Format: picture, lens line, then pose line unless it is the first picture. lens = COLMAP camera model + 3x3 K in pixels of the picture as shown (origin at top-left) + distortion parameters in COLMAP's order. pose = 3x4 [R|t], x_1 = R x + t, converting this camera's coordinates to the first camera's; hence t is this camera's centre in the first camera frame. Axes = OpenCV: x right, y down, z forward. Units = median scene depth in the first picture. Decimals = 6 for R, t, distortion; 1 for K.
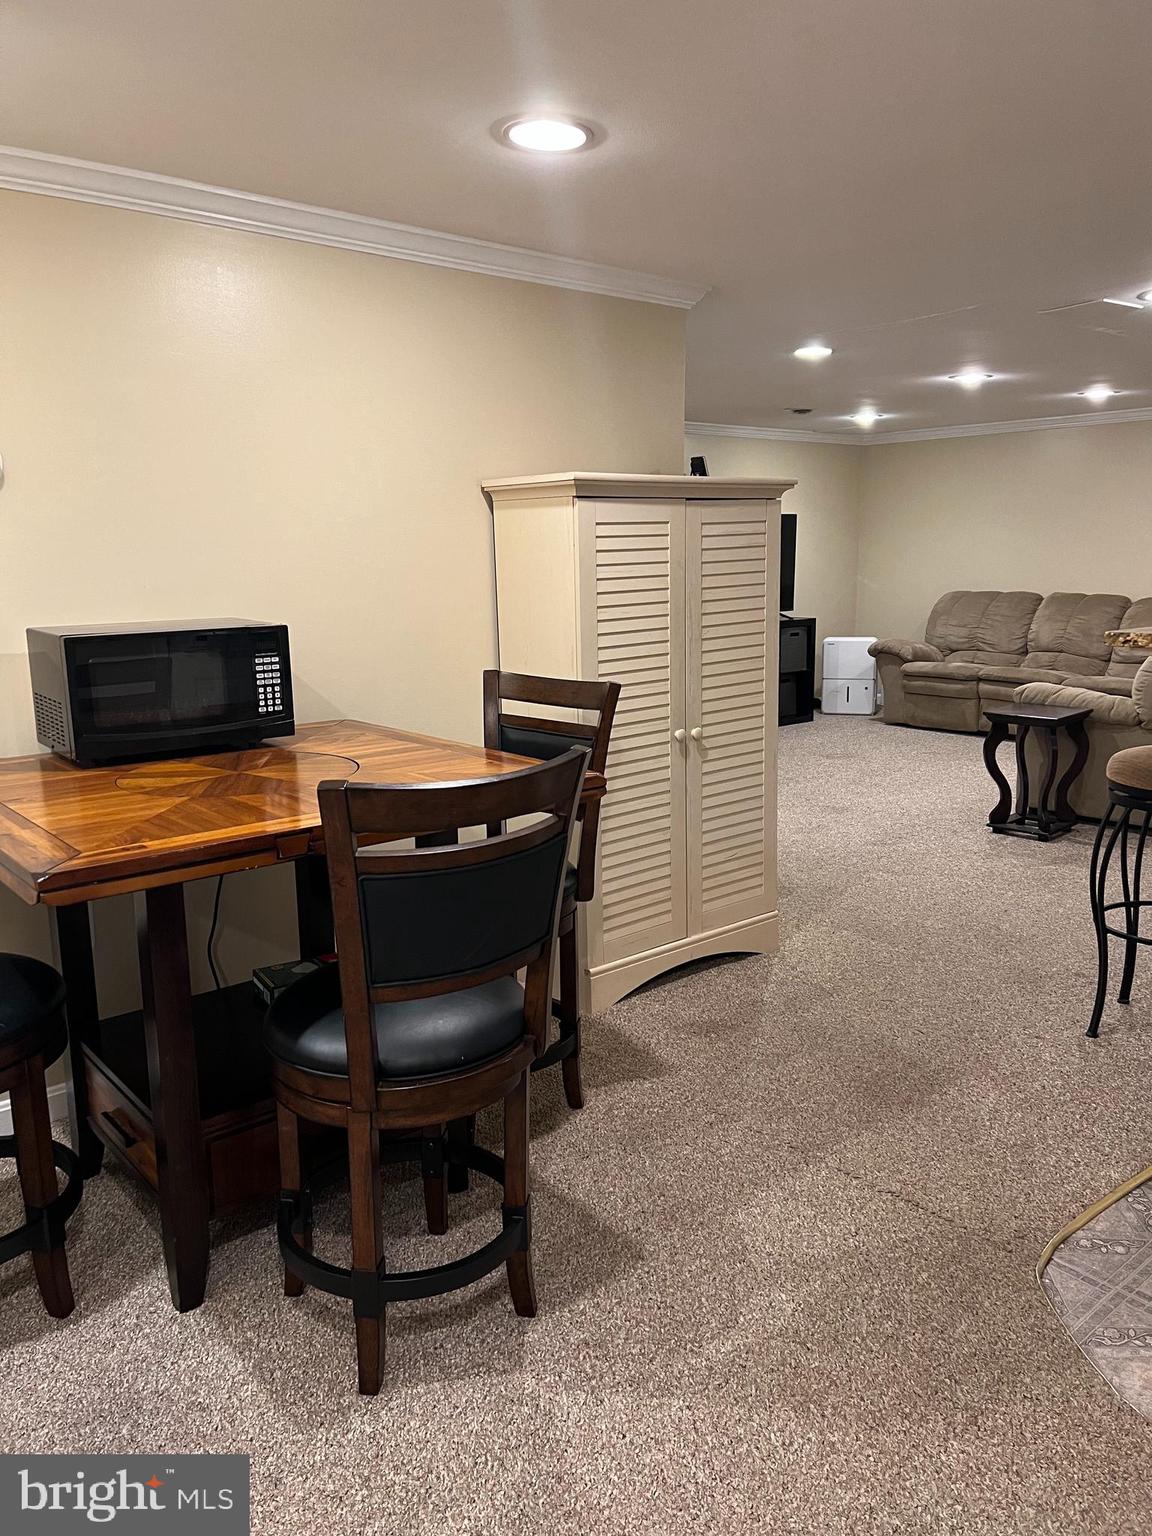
lens RADIAL K [[1149.7, 0, 572.5], [0, 1149.7, 778.0], [0, 0, 1]] dist [0.051464, -0.054334]
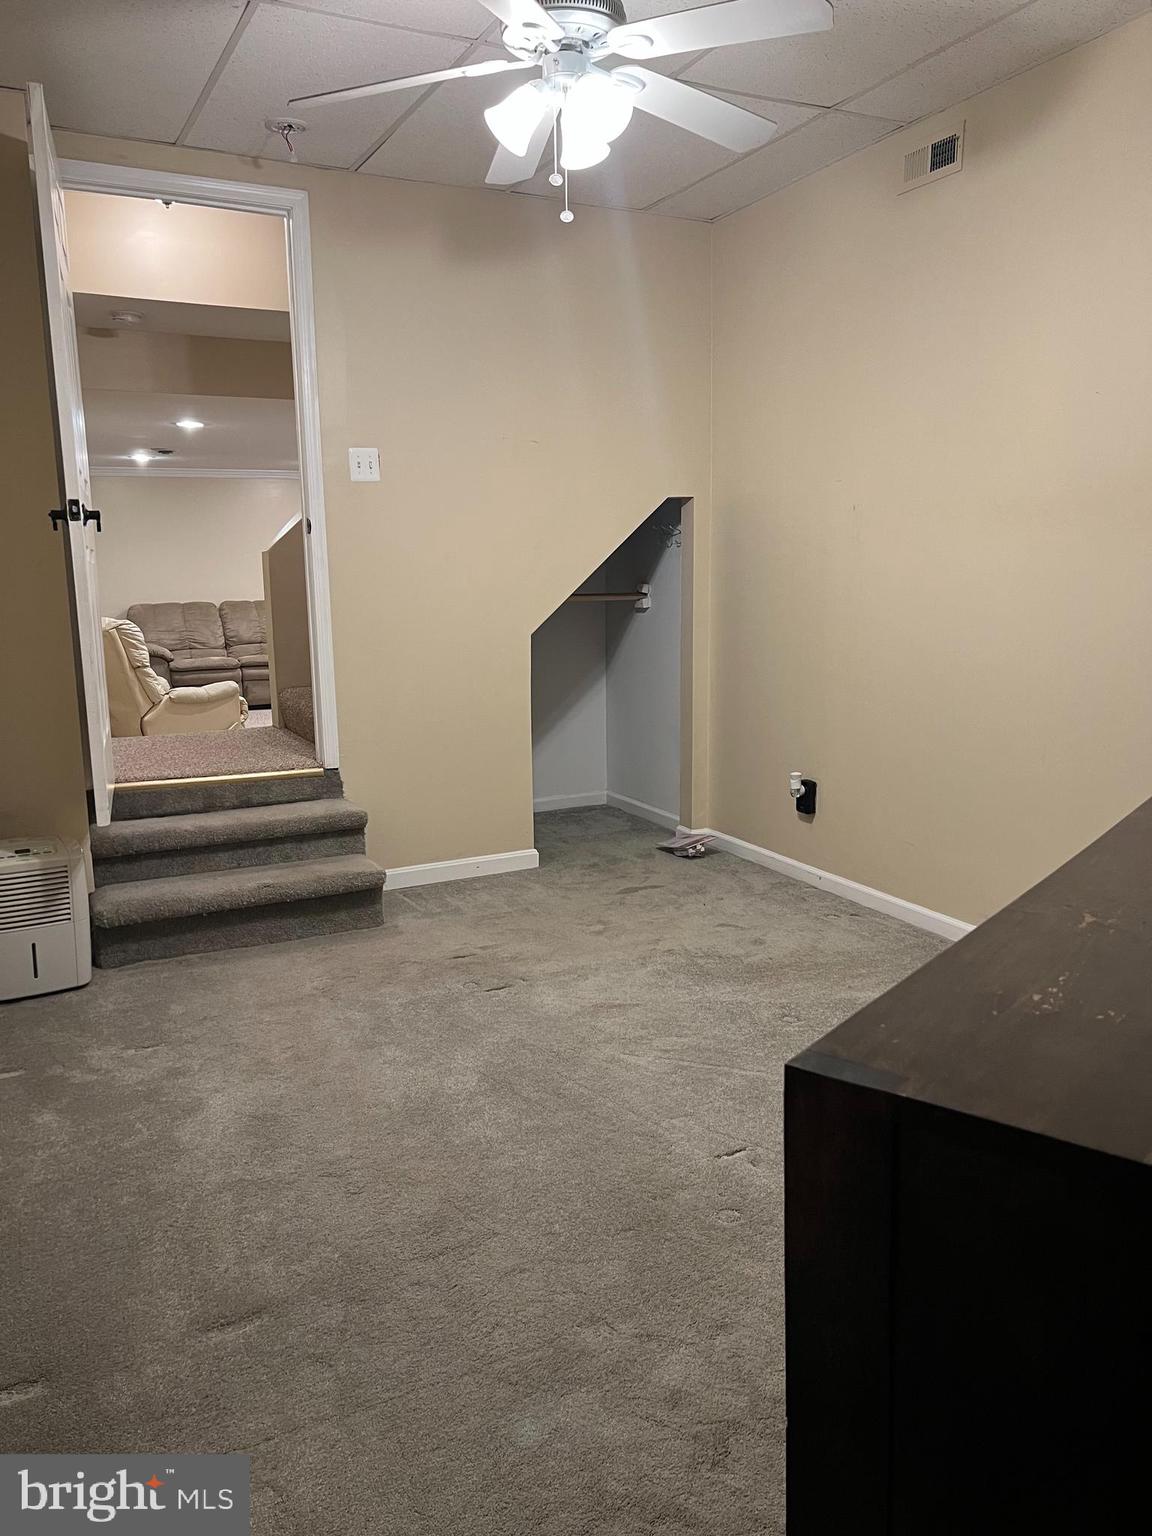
lens RADIAL K [[1149.7, 0, 572.5], [0, 1149.7, 778.0], [0, 0, 1]] dist [0.051464, -0.054334]
pose [[0.239443, -0.176767, 0.954683, -0.806486], [0.204121, 0.970476, 0.128496, -0.052557], [-0.949211, 0.164104, 0.268455, 0.301266]]
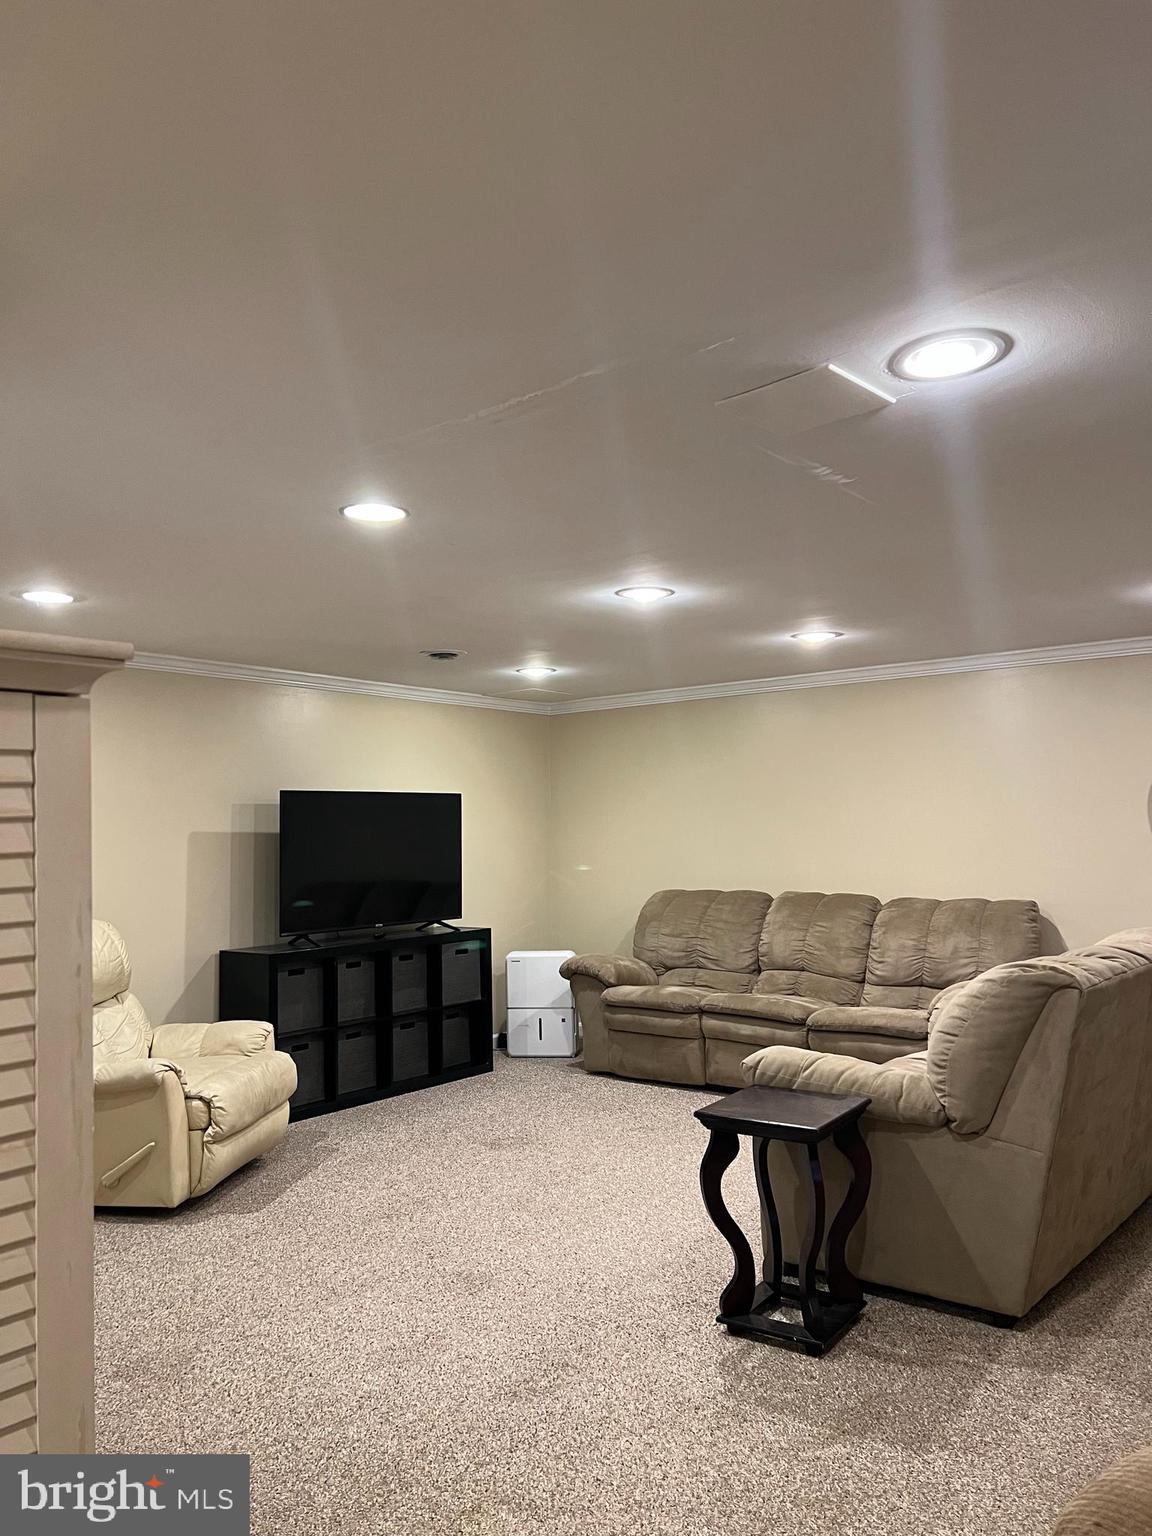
lens RADIAL K [[1149.7, 0, 572.5], [0, 1149.7, 778.0], [0, 0, 1]] dist [0.051464, -0.054334]
pose [[0.977814, 0.002442, 0.209462, 0.115986], [0.049692, 0.968685, -0.243269, -0.053359], [-0.203497, 0.248281, 0.947072, 0.283302]]
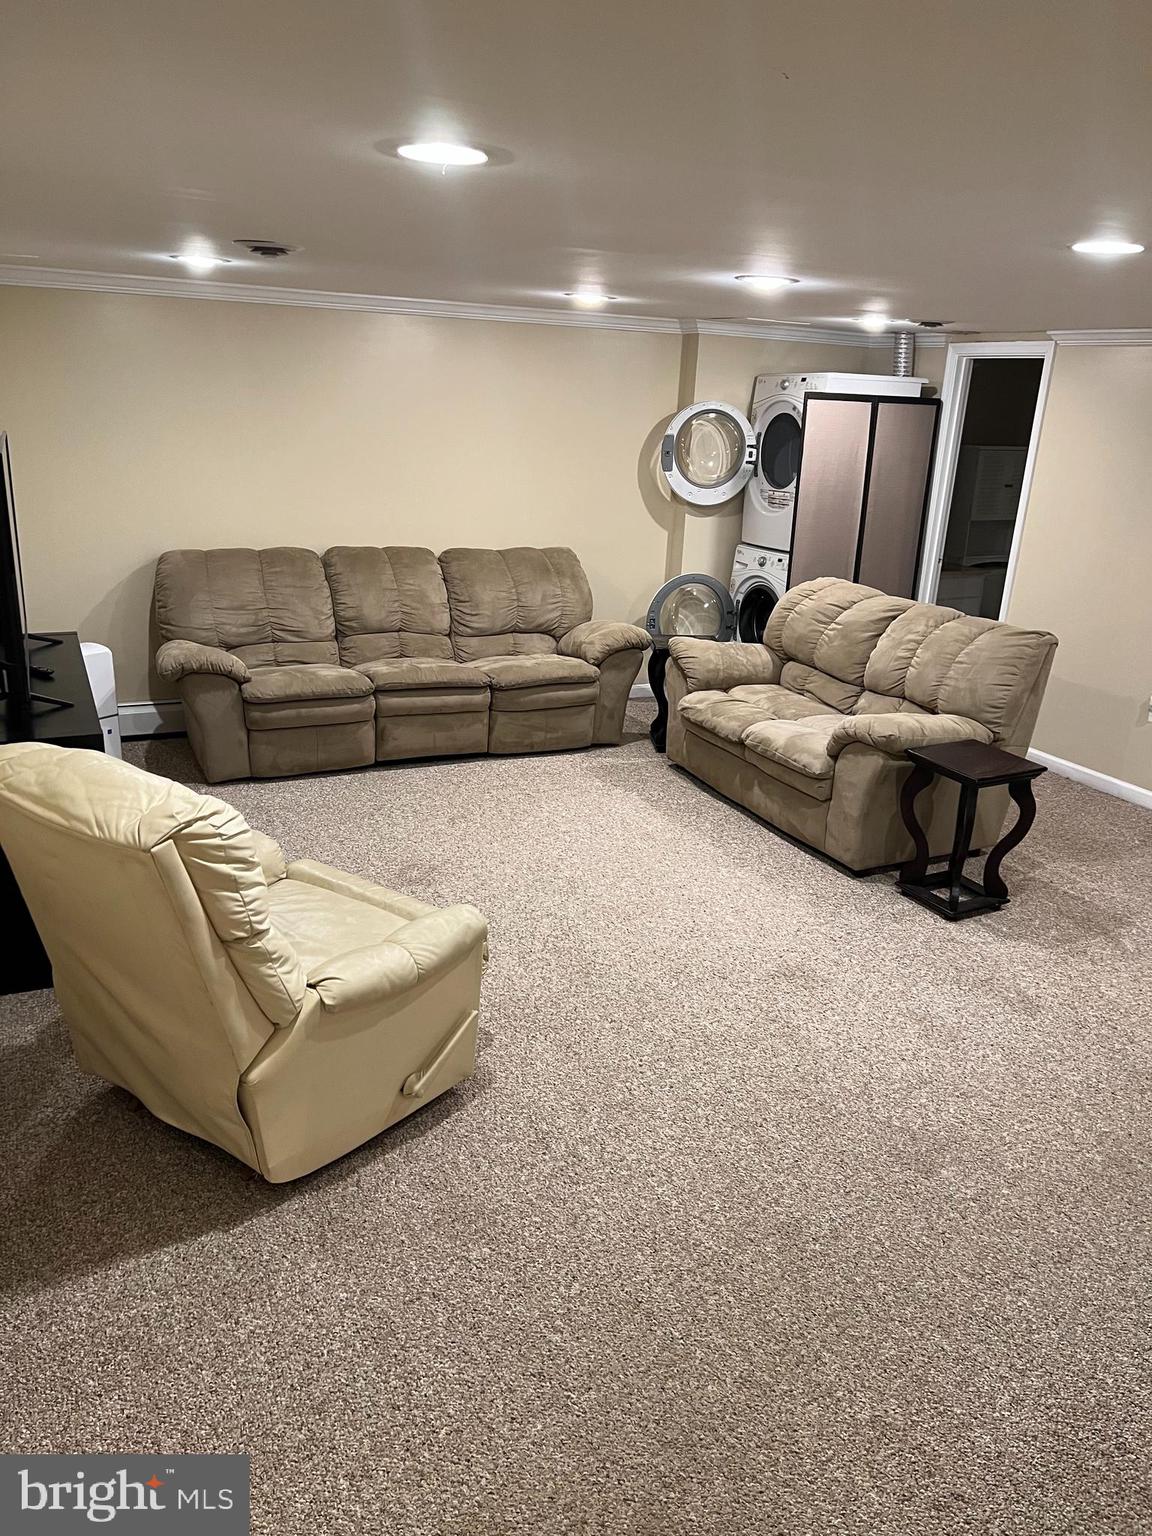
lens RADIAL K [[1149.7, 0, 572.5], [0, 1149.7, 778.0], [0, 0, 1]] dist [0.051464, -0.054334]
pose [[0.247174, -0.290880, 0.924280, -0.257923], [0.150238, 0.953847, 0.260008, -0.190161], [-0.957253, 0.074595, 0.279468, 0.678267]]
